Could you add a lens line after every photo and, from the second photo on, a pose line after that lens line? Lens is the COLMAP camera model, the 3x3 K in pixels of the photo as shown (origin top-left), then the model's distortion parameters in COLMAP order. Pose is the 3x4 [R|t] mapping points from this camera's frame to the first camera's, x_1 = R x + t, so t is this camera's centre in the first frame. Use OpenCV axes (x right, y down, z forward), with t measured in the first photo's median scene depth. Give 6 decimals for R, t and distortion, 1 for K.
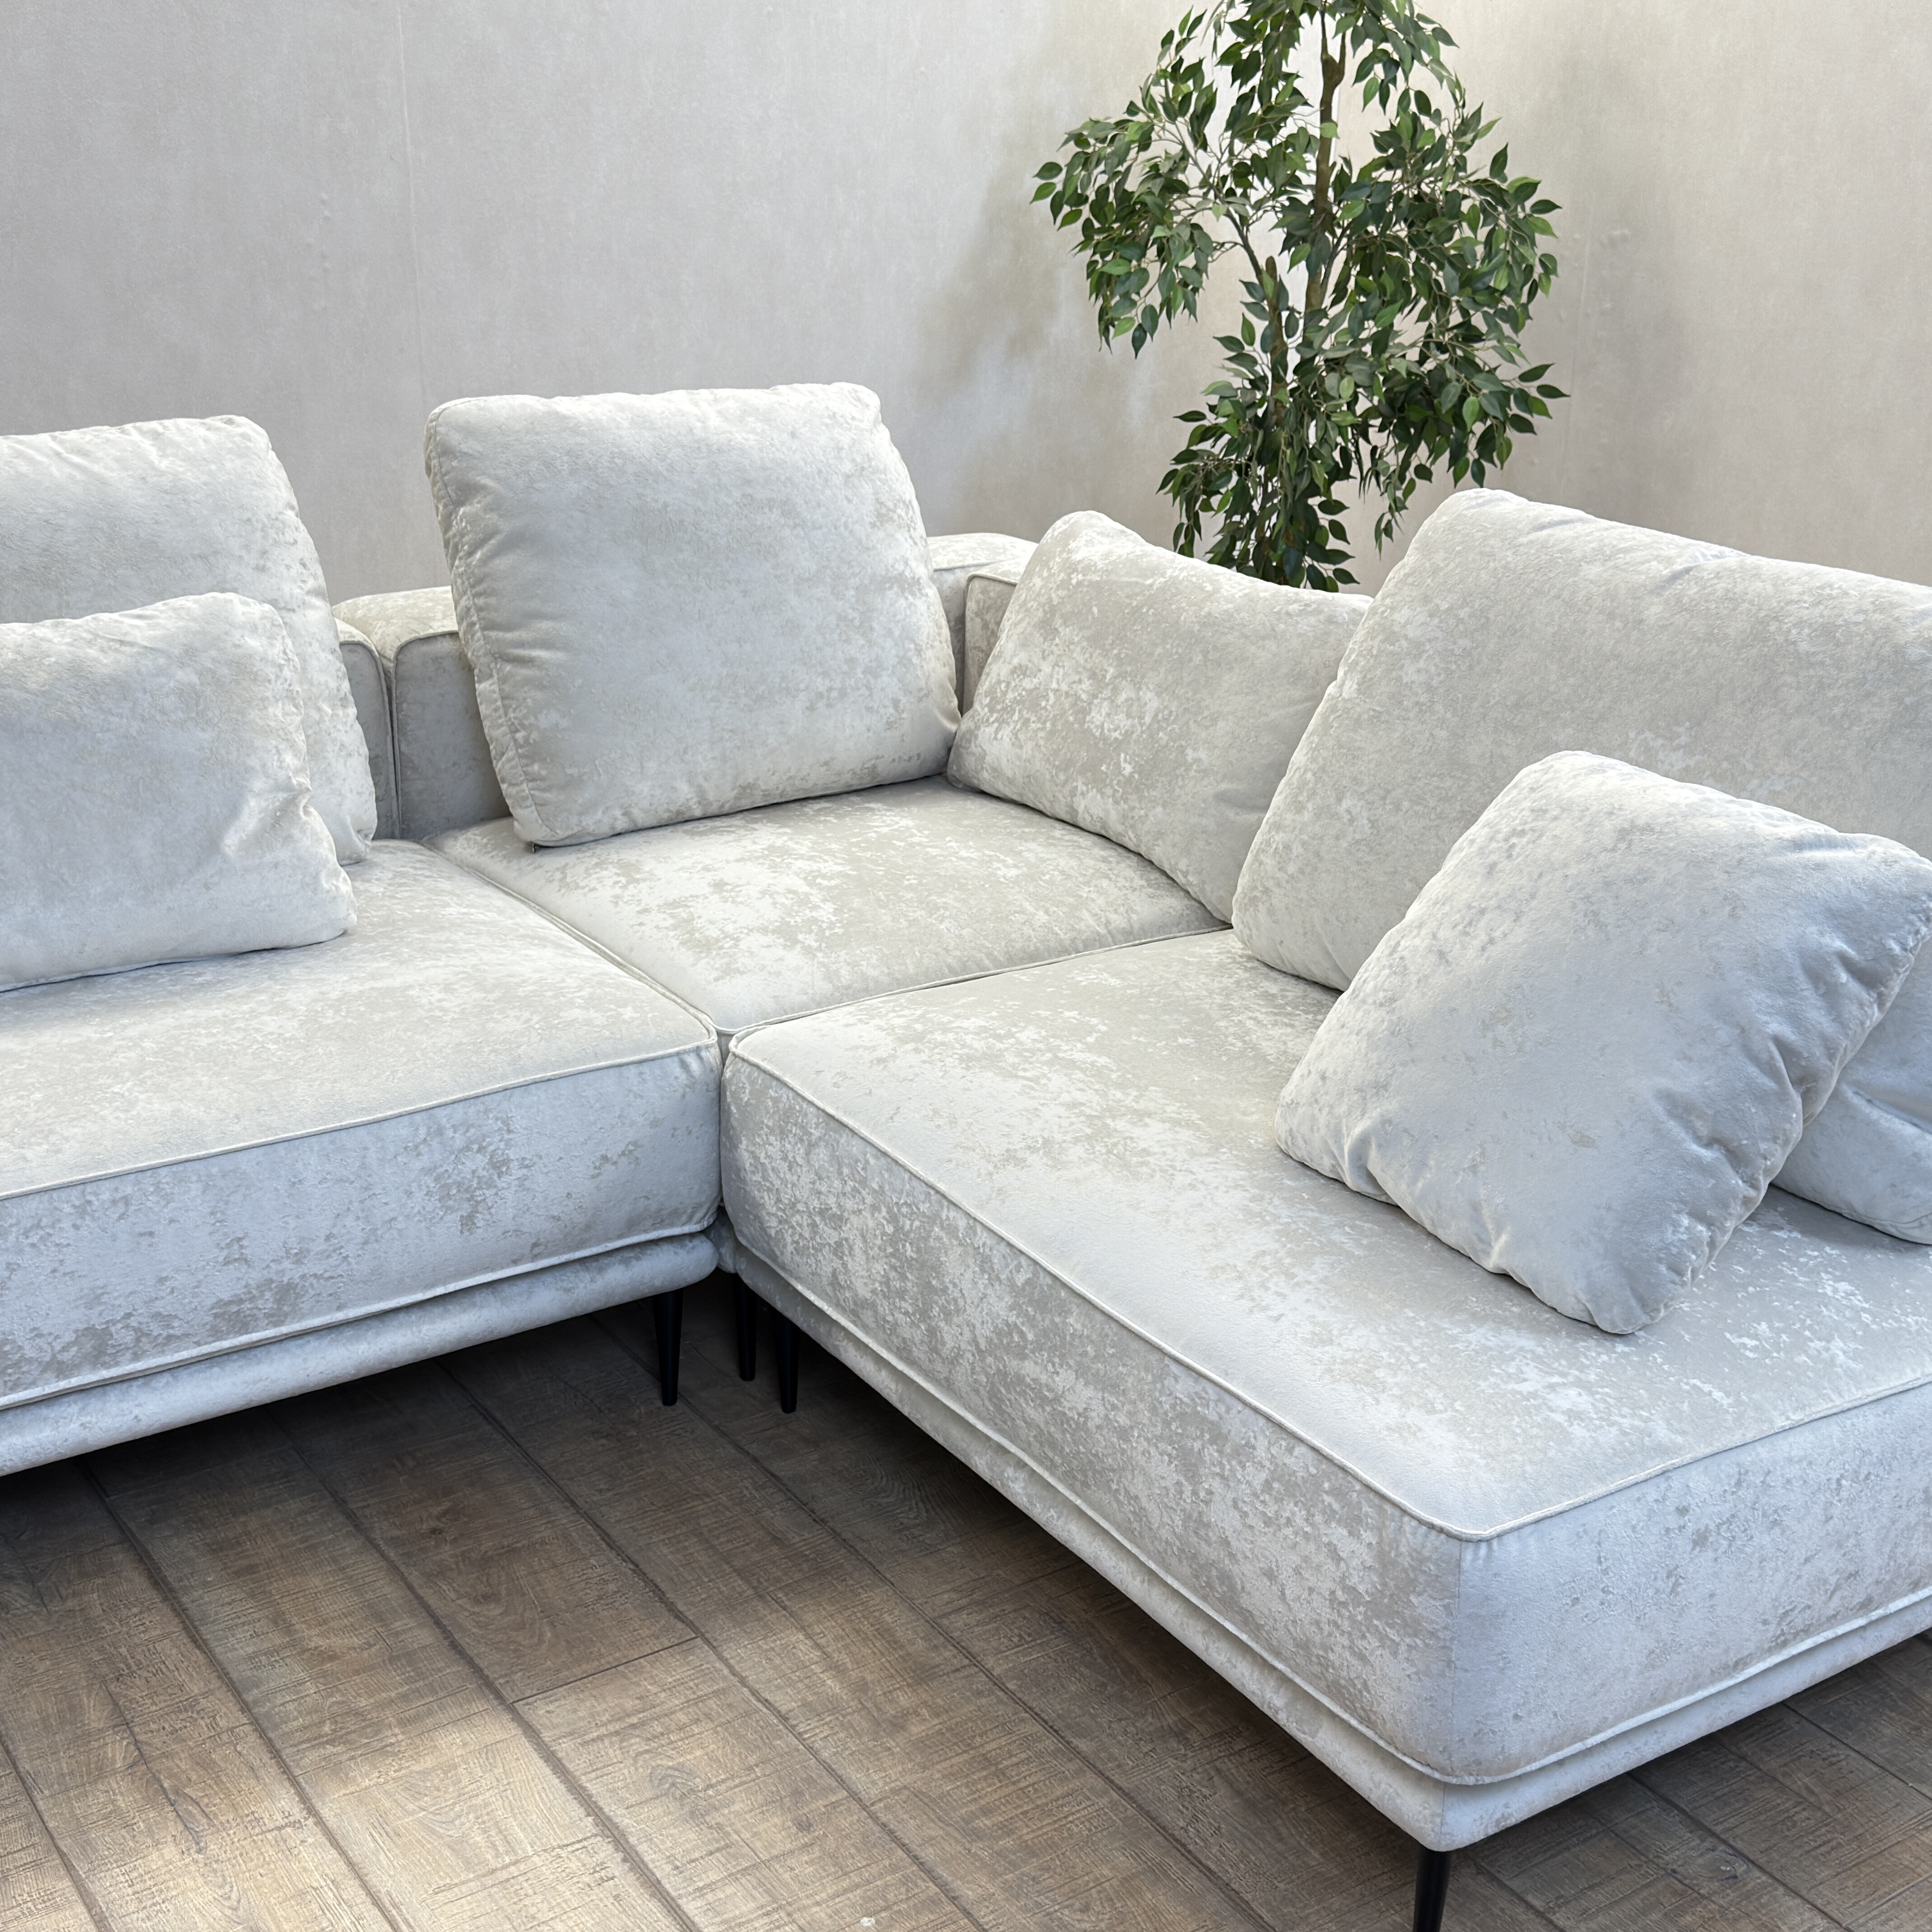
lens RADIAL K [[2531.2, 0, 966.0], [0, 2531.2, 966.0], [0, 0, 1]] dist [0.194094, -0.426642]
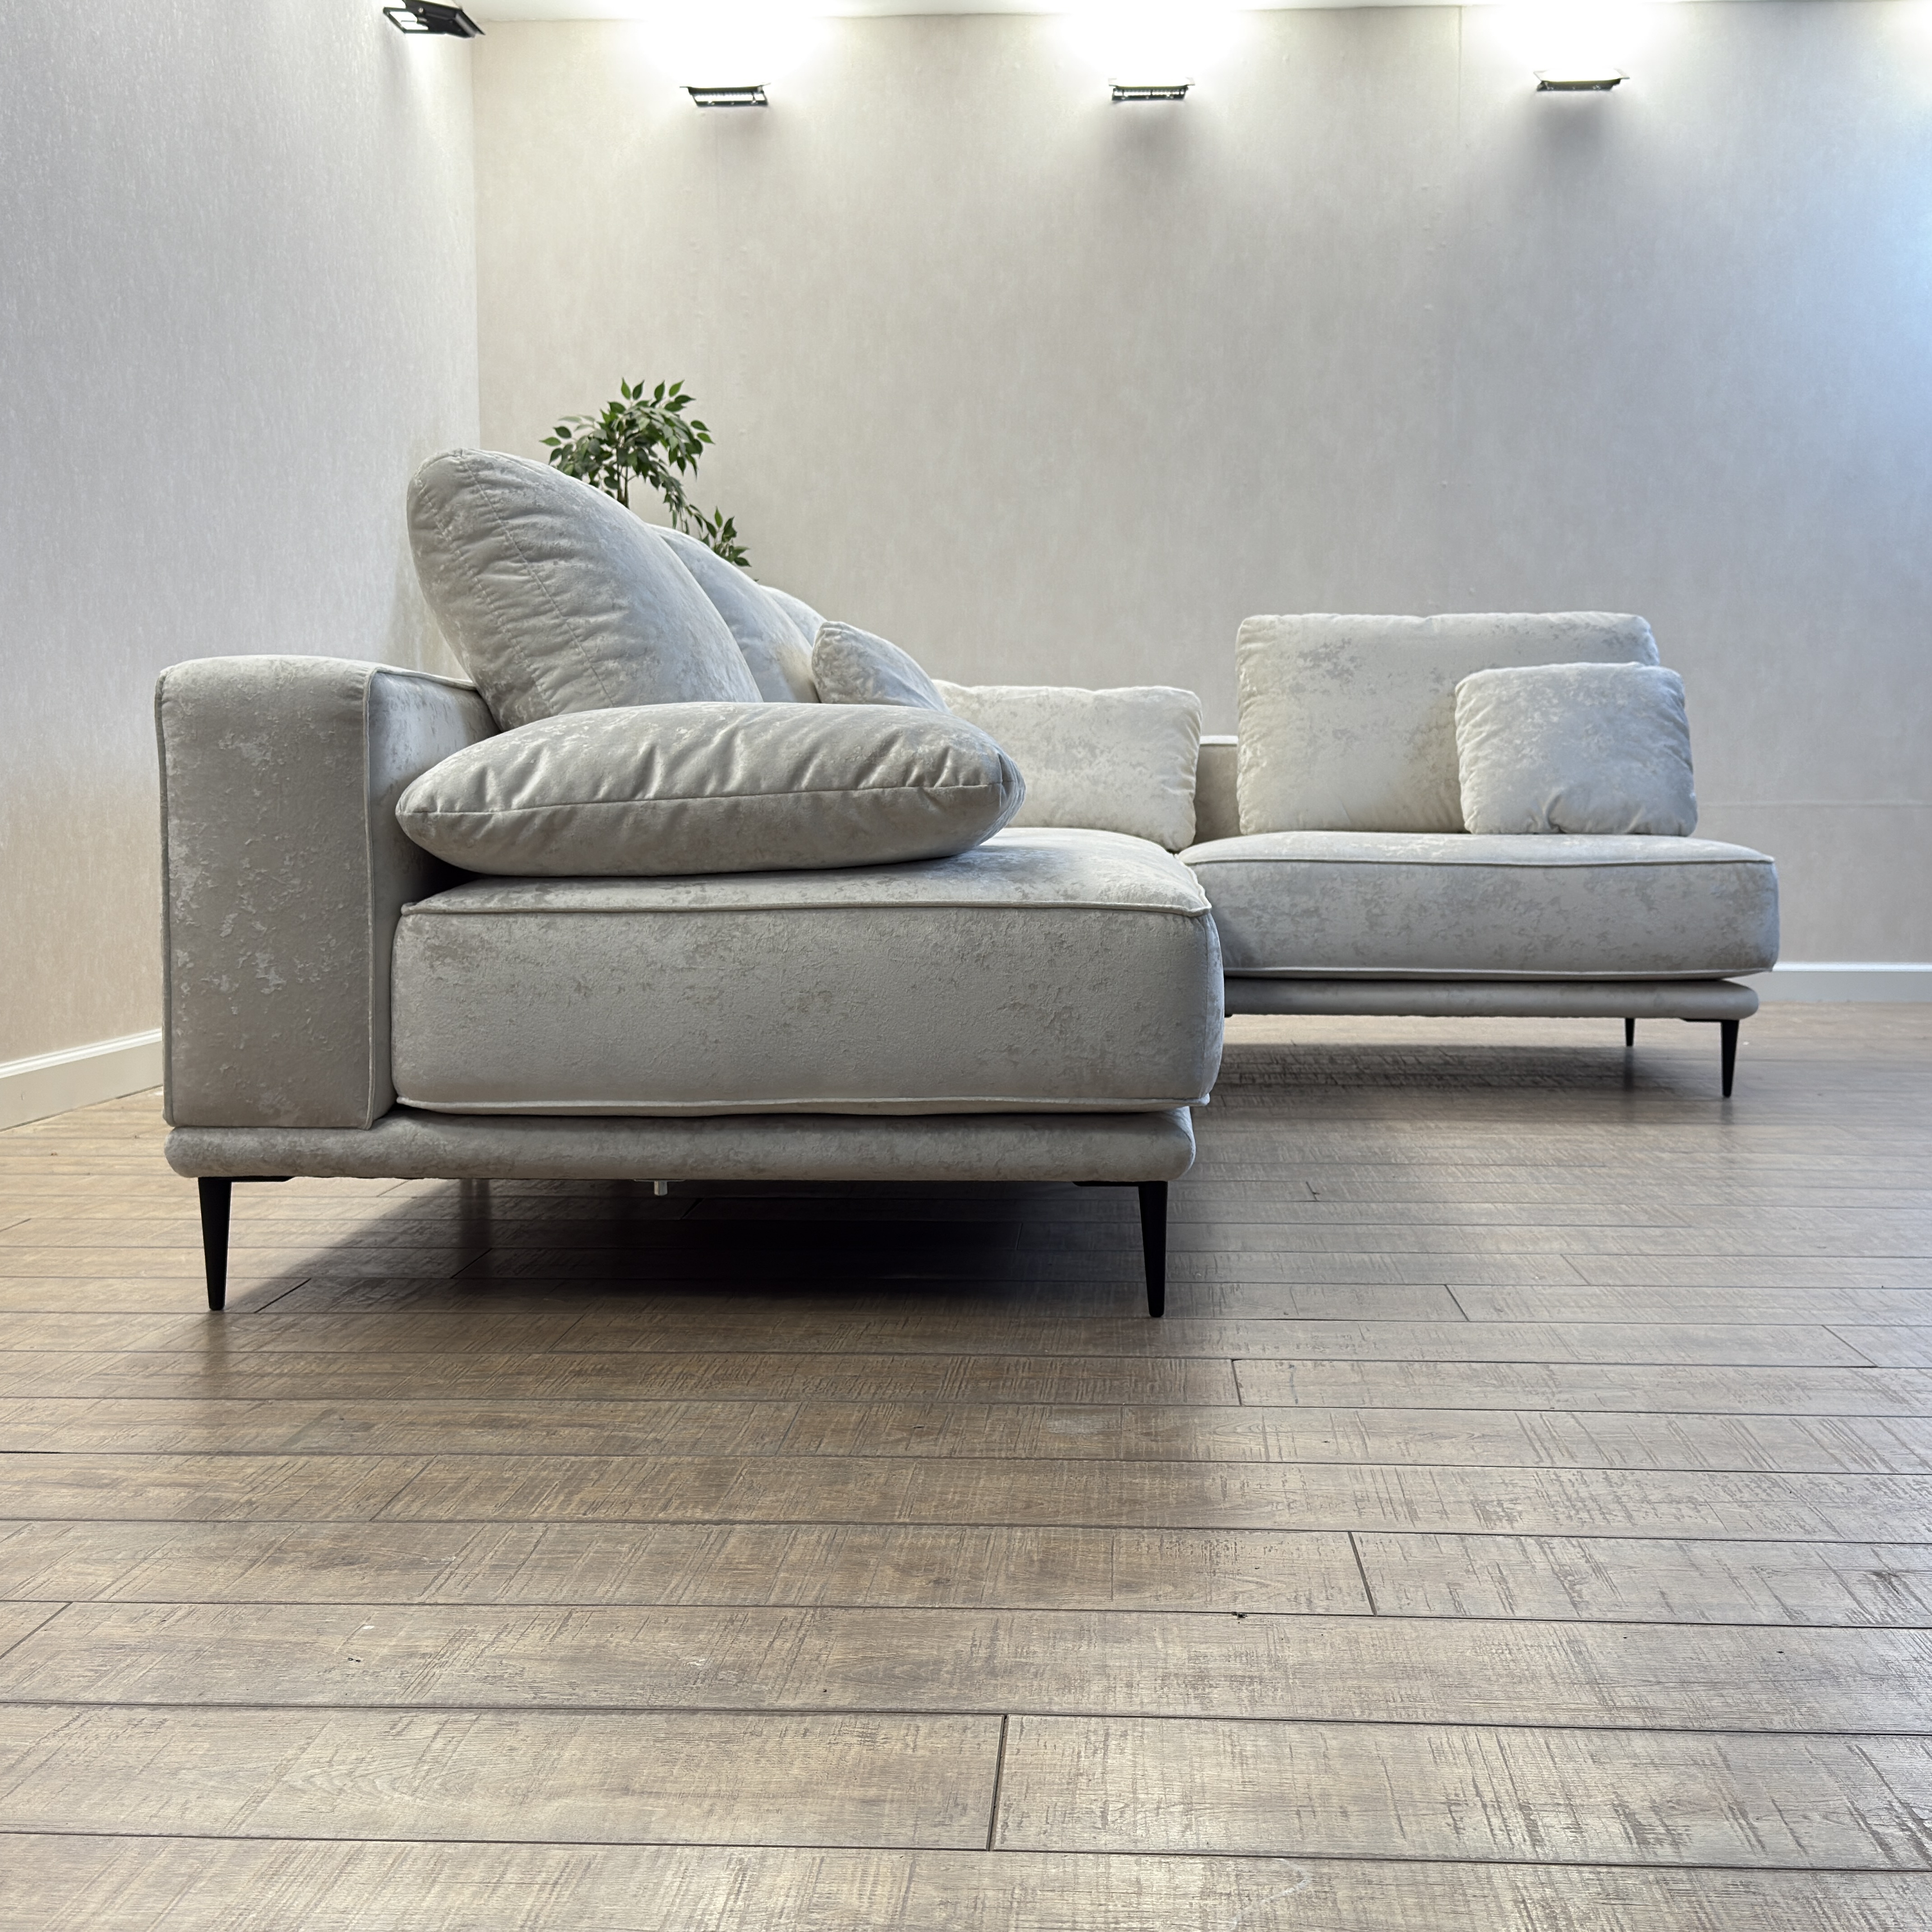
lens RADIAL K [[2531.2, 0, 966.0], [0, 2531.2, 966.0], [0, 0, 1]] dist [0.194094, -0.426642]
pose [[0.601153, -0.060788, 0.796819, -0.986174], [0.282377, 0.948938, -0.140644, 0.188260], [-0.747582, 0.309552, 0.587622, 0.035587]]
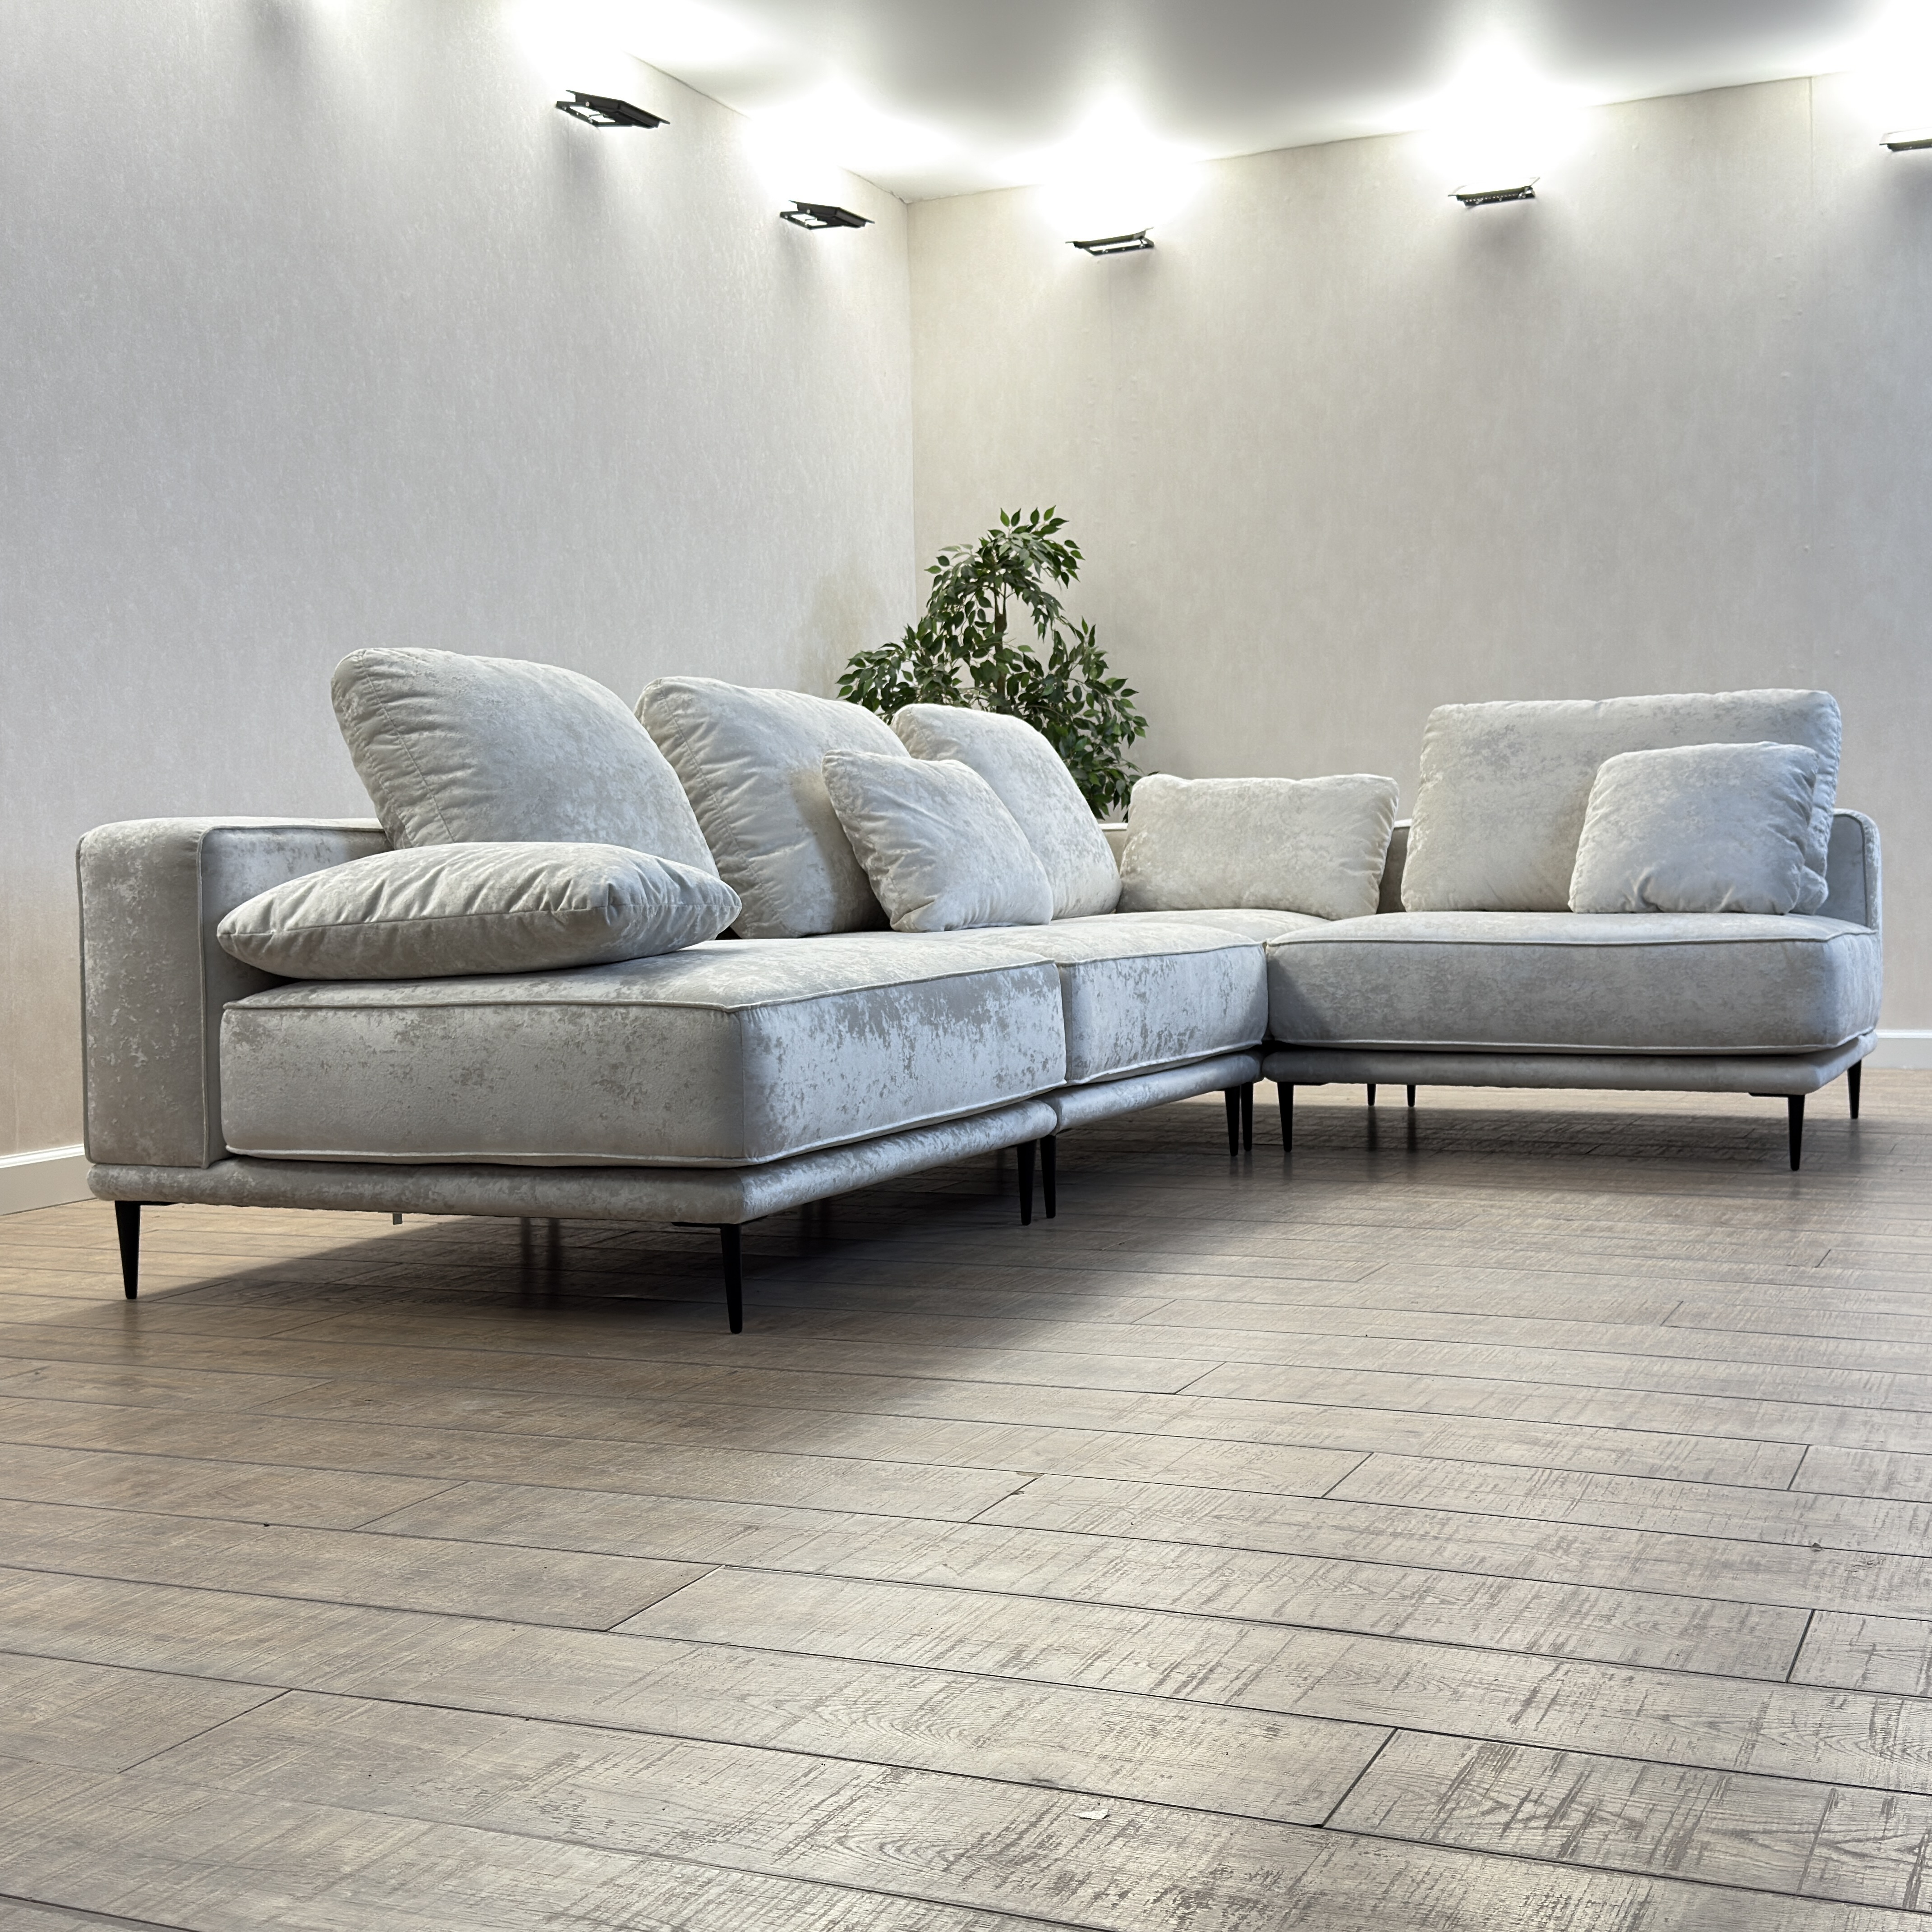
lens RADIAL K [[2531.2, 0, 966.0], [0, 2531.2, 966.0], [0, 0, 1]] dist [0.194094, -0.426642]
pose [[0.843436, -0.049163, 0.534976, -0.818369], [0.212709, 0.944985, -0.248513, 0.296141], [-0.493326, 0.323398, 0.807491, -0.299826]]
